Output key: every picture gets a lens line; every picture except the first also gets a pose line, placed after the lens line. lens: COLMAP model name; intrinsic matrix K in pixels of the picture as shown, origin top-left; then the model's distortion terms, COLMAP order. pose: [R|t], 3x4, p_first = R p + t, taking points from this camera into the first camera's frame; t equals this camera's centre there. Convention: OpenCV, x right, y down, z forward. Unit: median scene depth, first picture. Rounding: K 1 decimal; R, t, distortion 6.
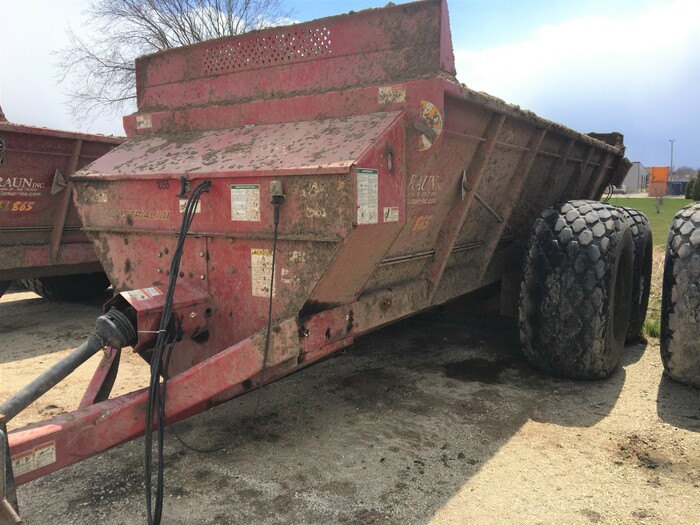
lens RADIAL K [[599.7, 0, 343.2], [0, 599.7, 259.4], [0, 0, 1]] dist [0.074043, -0.091504]
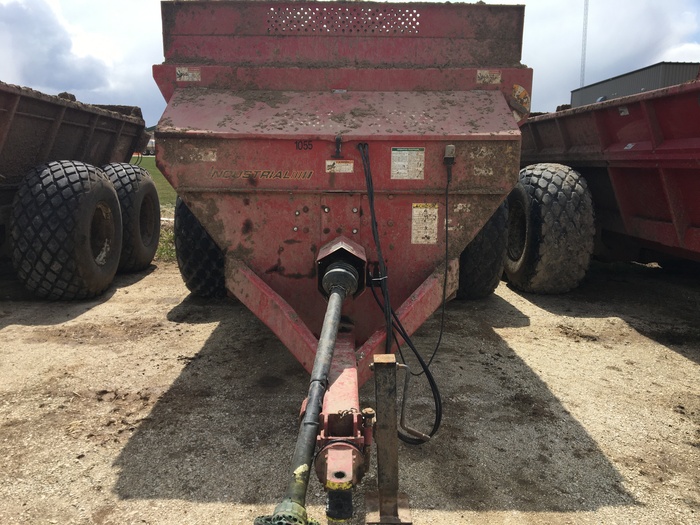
lens RADIAL K [[599.7, 0, 354.5], [0, 599.7, 262.2], [0, 0, 1]] dist [0.074043, -0.091504]
pose [[0.828430, -0.083588, 0.553820, -0.839146], [0.045661, 0.995589, 0.081963, -0.004235], [-0.558228, -0.042613, 0.828592, 0.088019]]
